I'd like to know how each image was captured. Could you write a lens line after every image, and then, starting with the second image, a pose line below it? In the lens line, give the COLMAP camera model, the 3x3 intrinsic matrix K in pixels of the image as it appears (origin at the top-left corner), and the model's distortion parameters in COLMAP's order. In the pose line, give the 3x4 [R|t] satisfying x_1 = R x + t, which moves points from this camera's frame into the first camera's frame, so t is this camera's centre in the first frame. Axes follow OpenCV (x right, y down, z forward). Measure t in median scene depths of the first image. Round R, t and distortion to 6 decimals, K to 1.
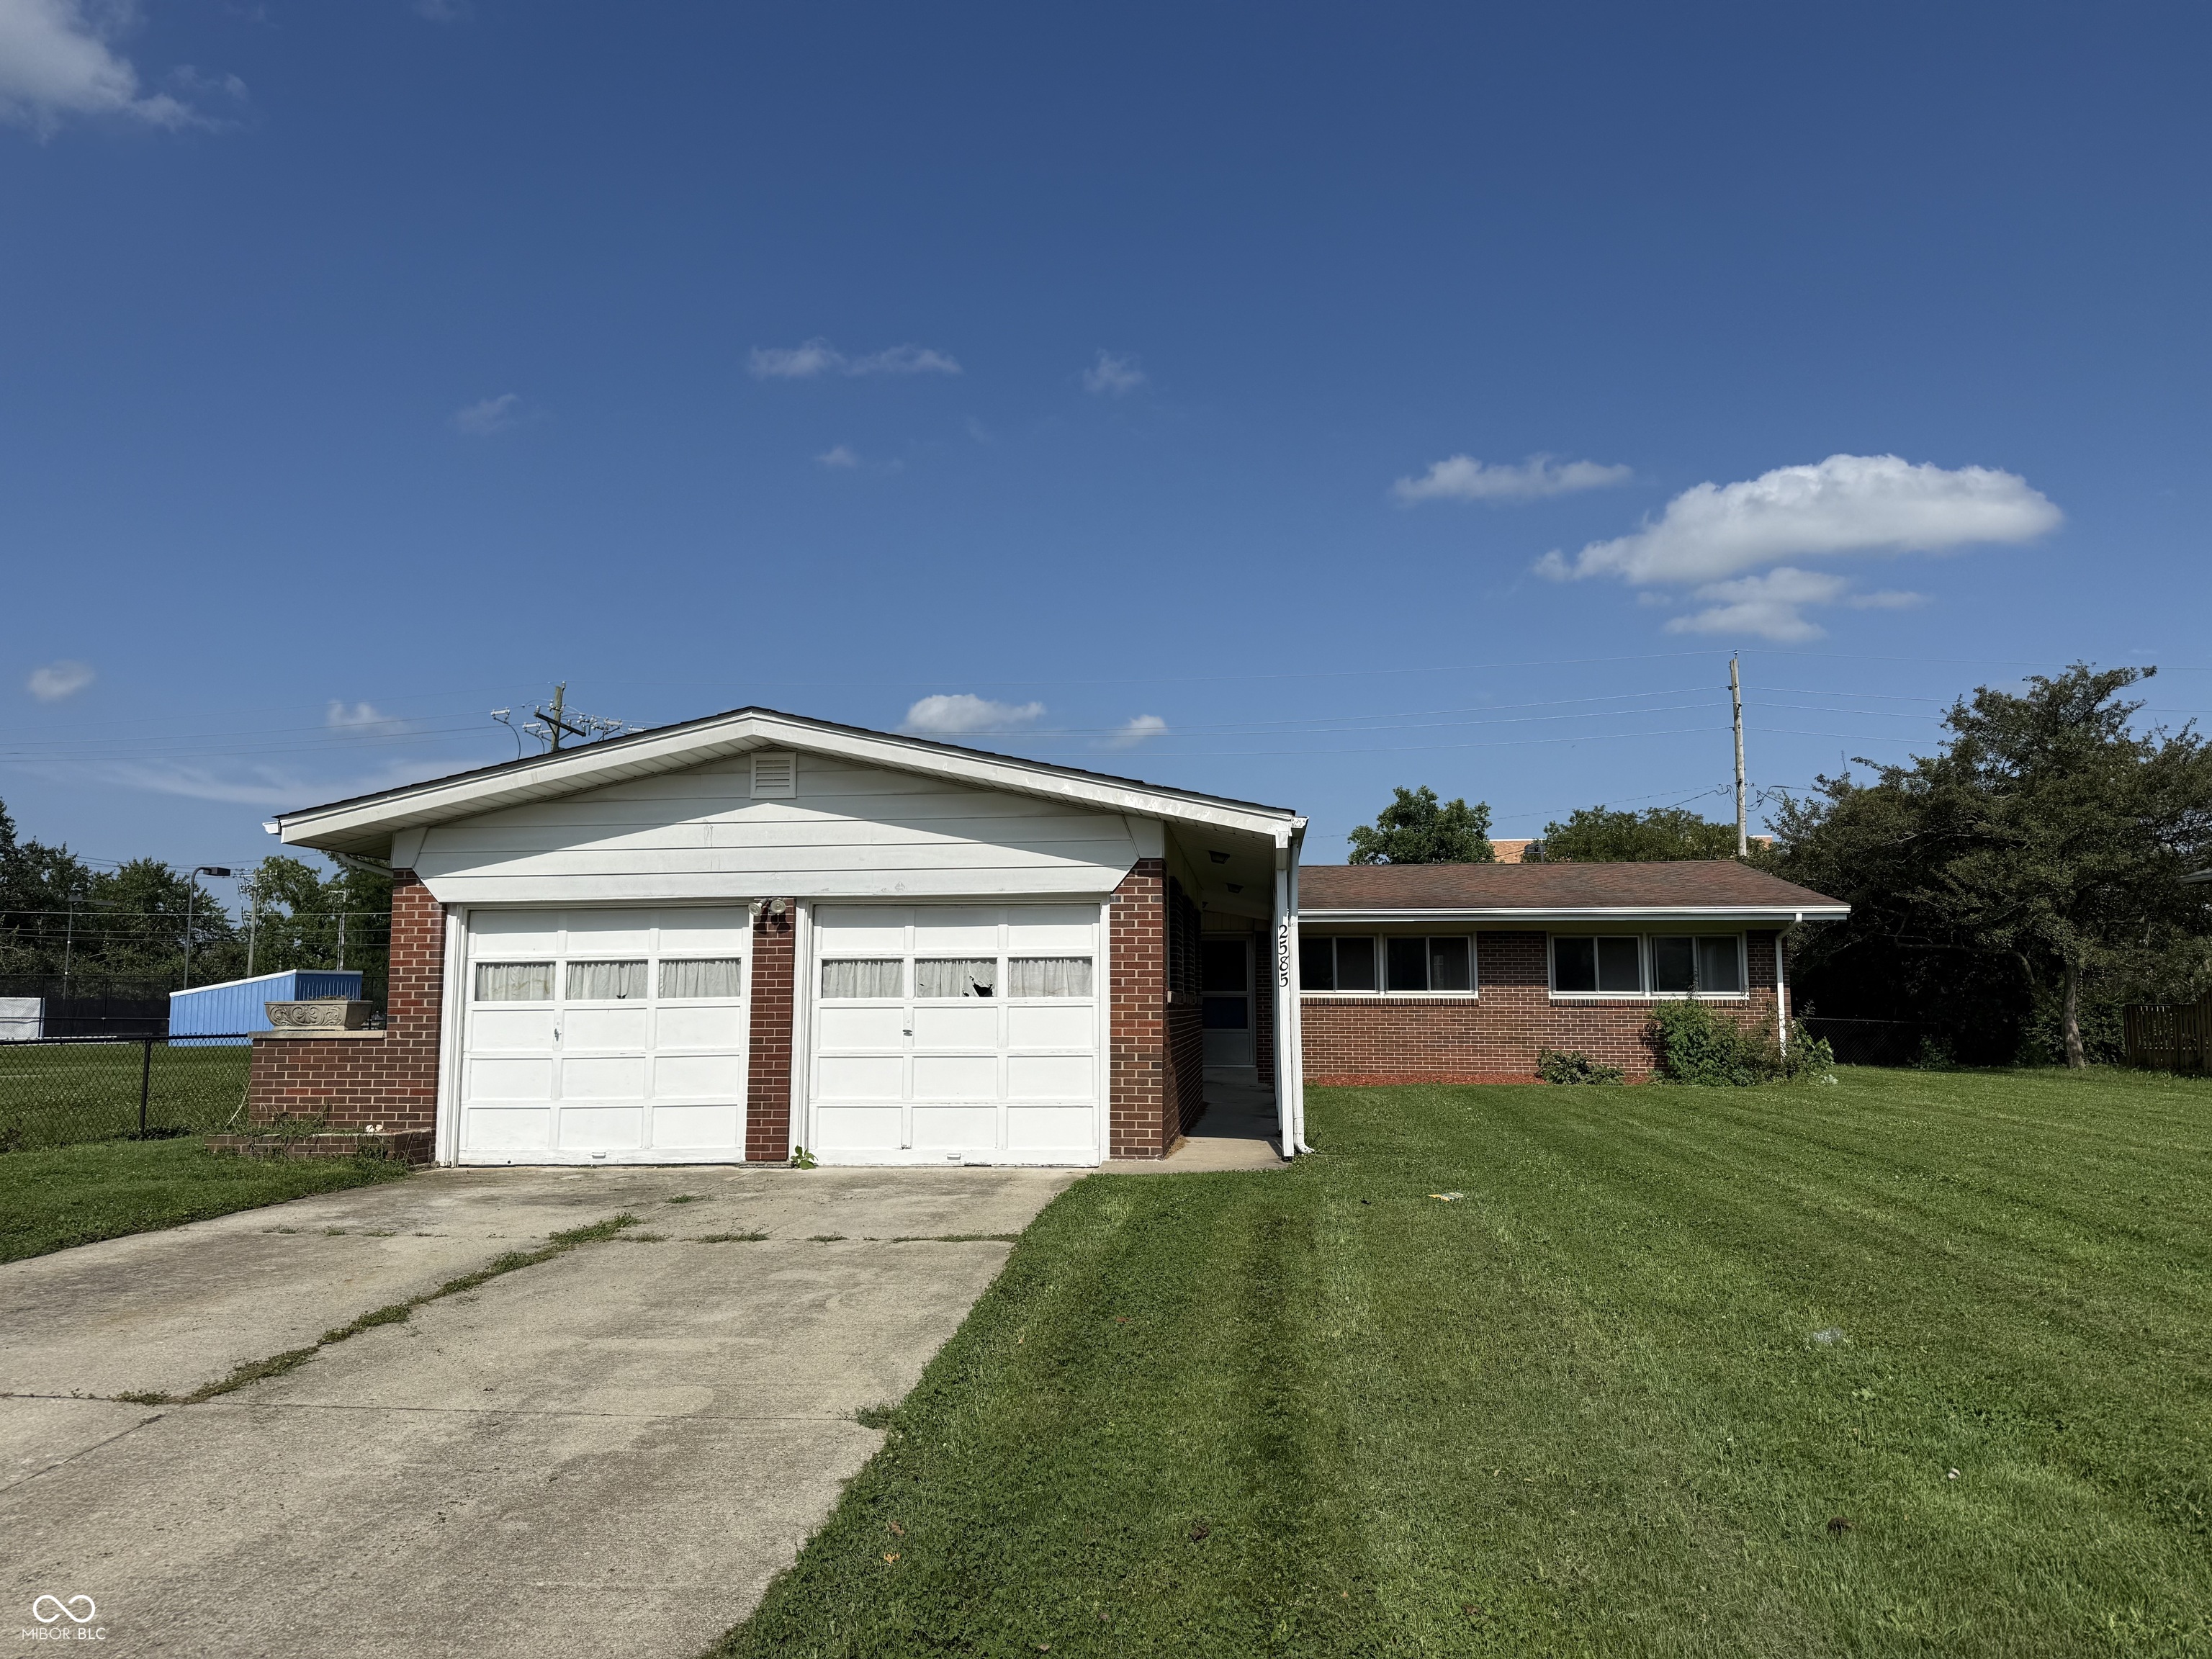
lens RADIAL K [[1547.3, 0, 1106.0], [0, 1547.3, 829.5], [0, 0, 1]] dist [0.112137, -0.160936]
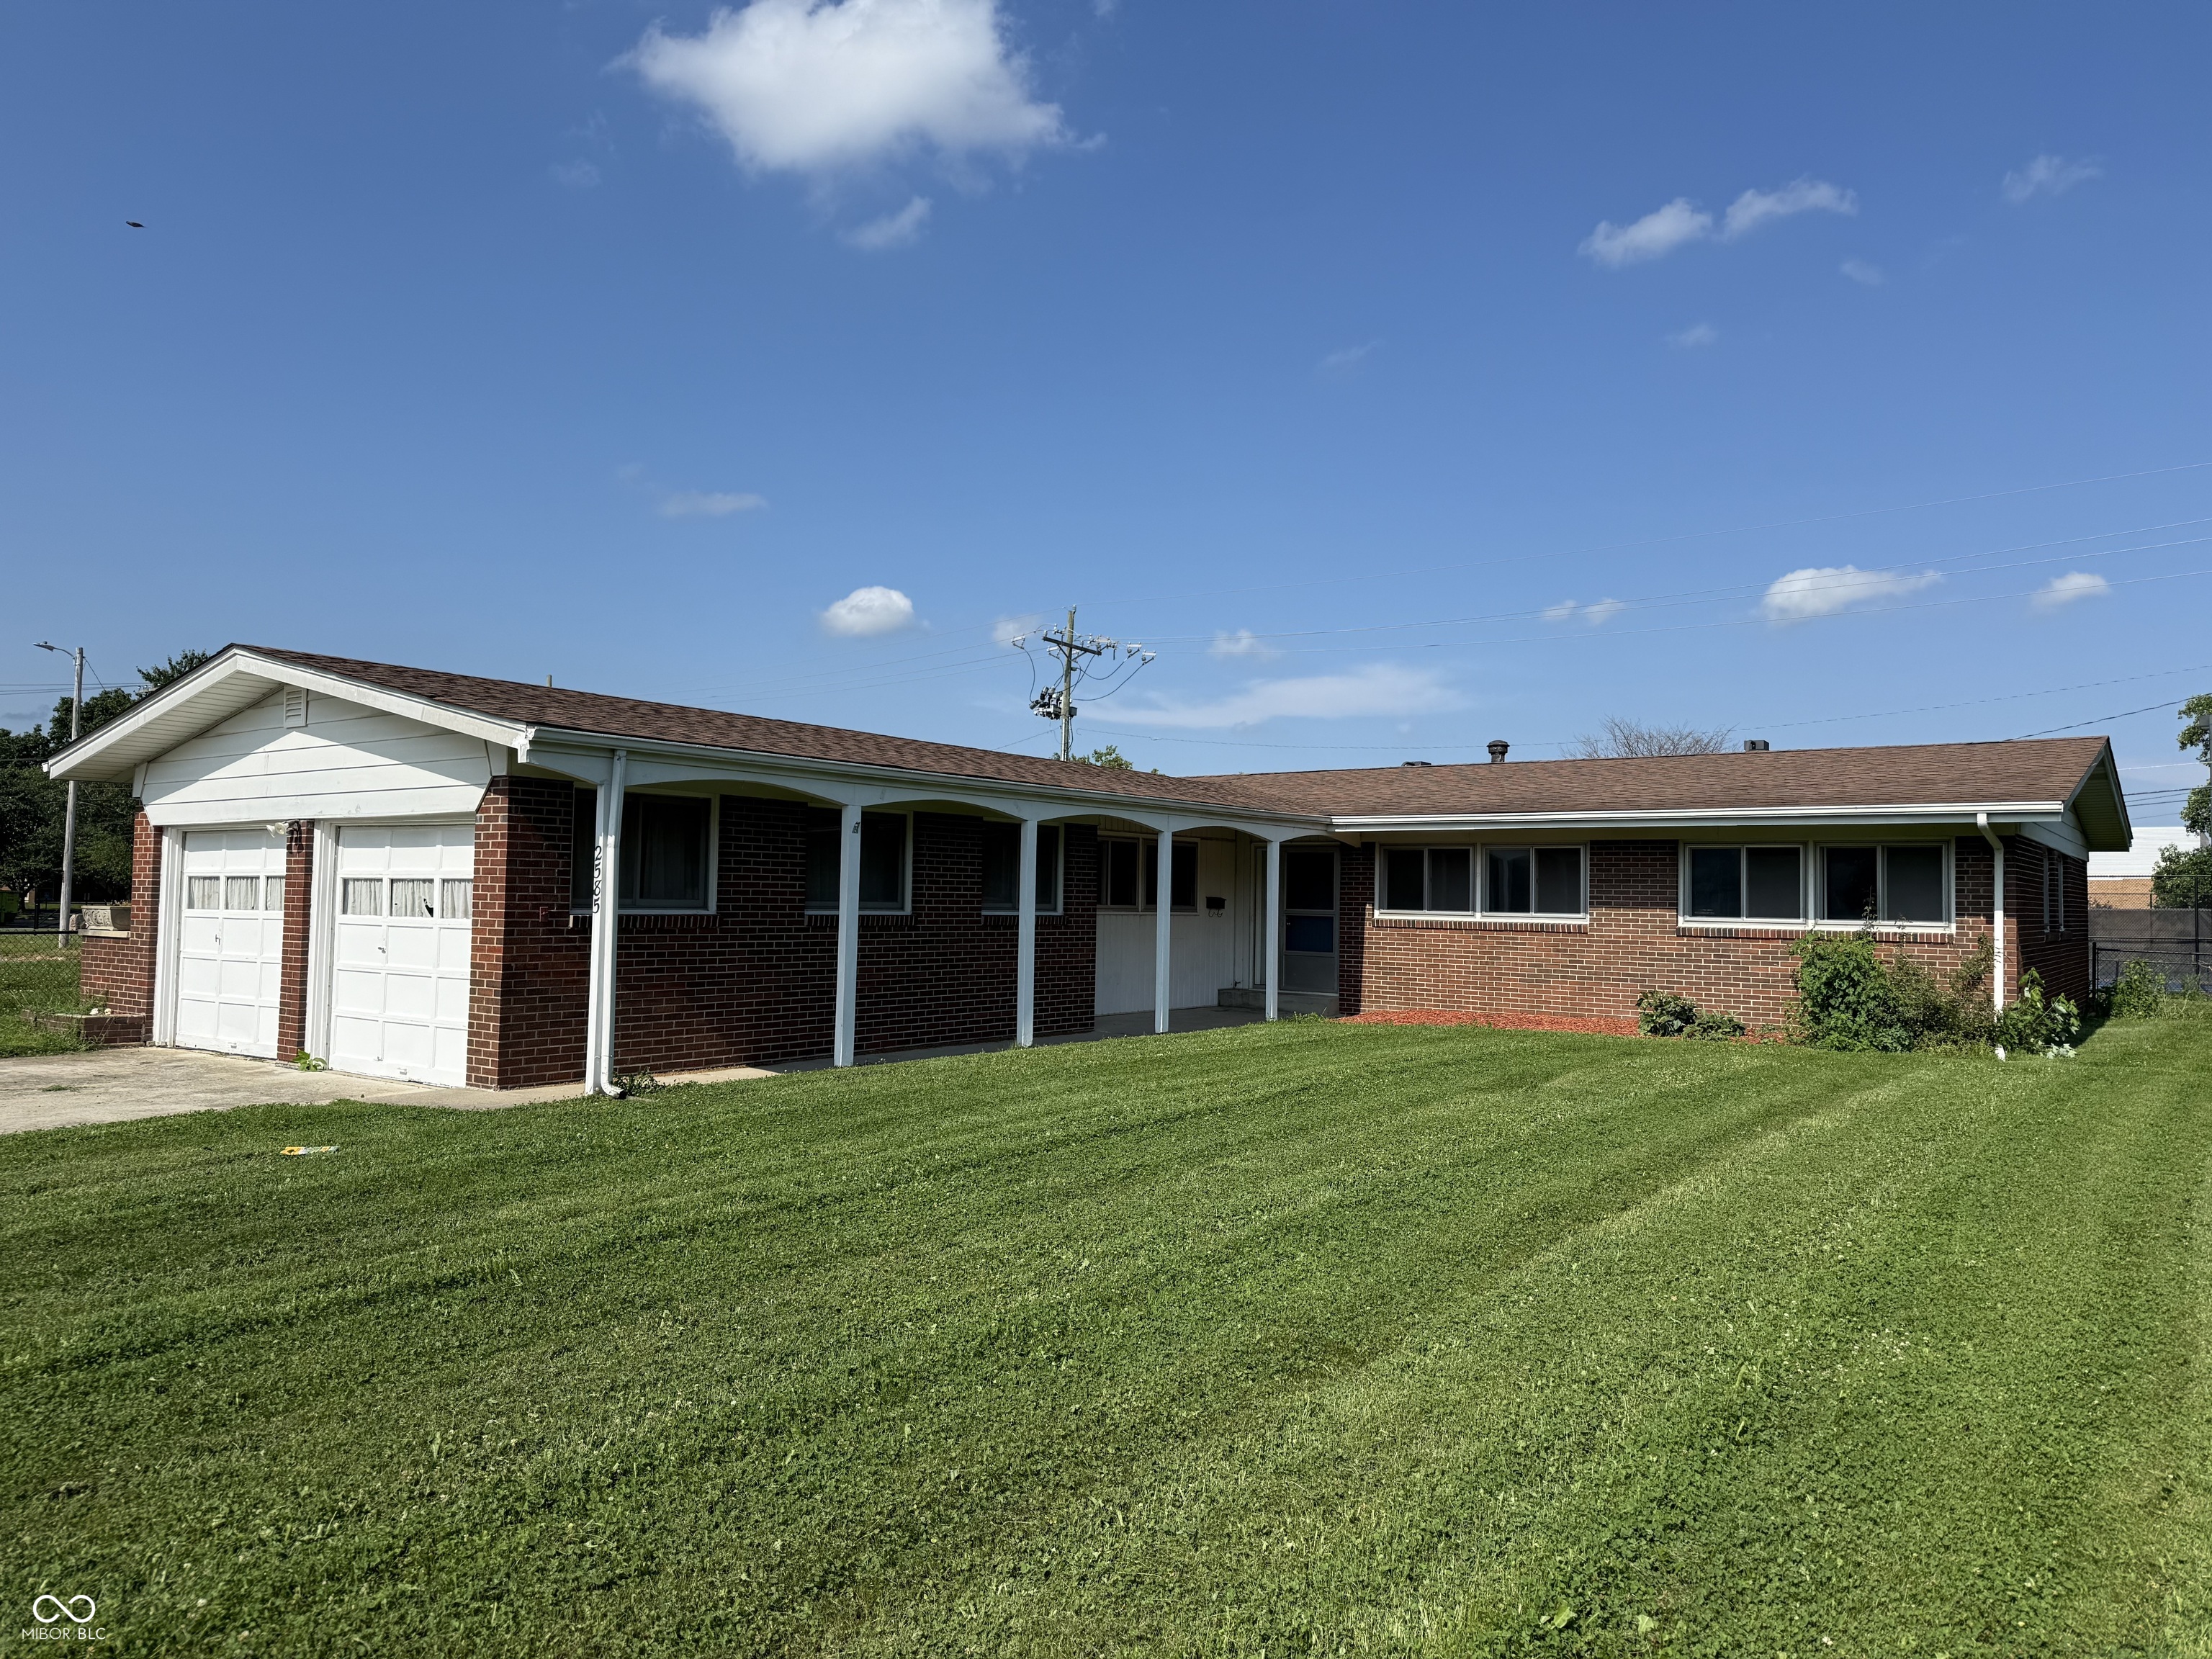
lens RADIAL K [[1547.3, 0, 1106.0], [0, 1547.3, 829.5], [0, 0, 1]] dist [0.112137, -0.160936]
pose [[0.864421, -0.007014, -0.502719, 0.779849], [0.038475, 0.997893, 0.052236, 0.014483], [0.501294, -0.064496, 0.862870, 0.328528]]
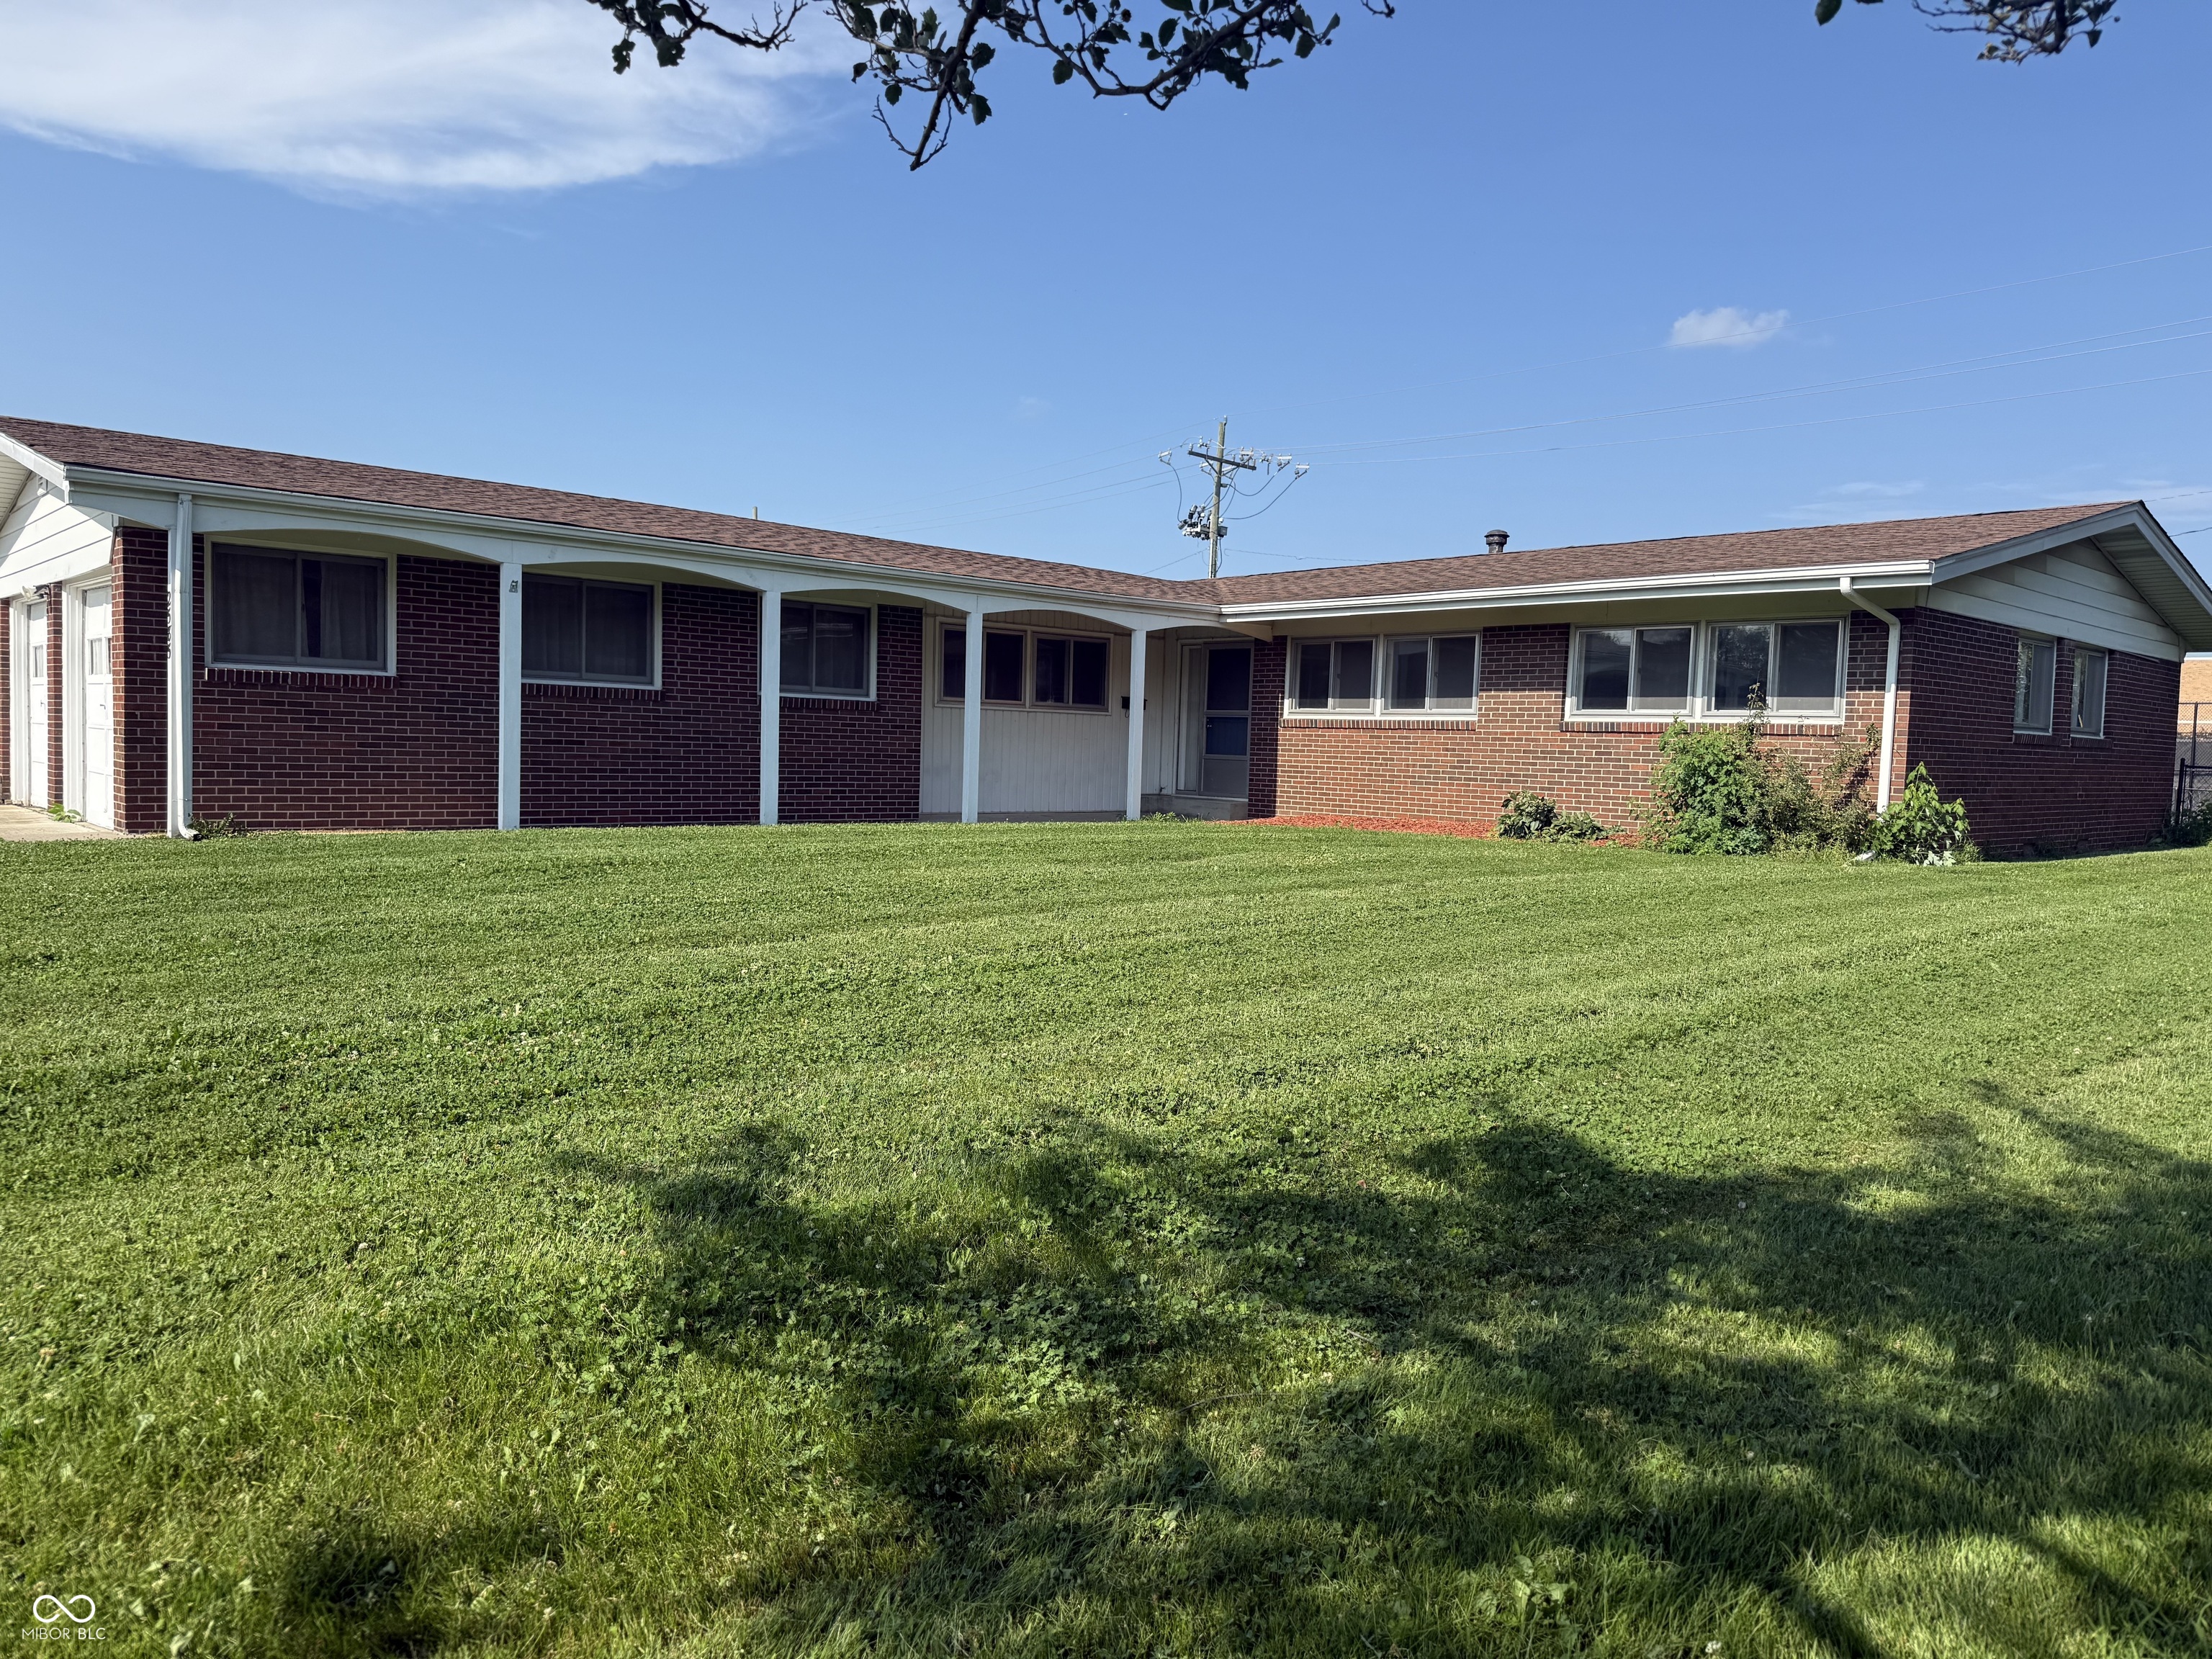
lens RADIAL K [[1570.9, 0, 1114.2], [0, 1570.9, 830.3], [0, 0, 1]] dist [0.114482, -0.175937]
pose [[0.754223, 0.060328, -0.653841, 1.084513], [0.043173, 0.989059, 0.141059, 0.086236], [0.655198, -0.134618, 0.743367, 0.597762]]
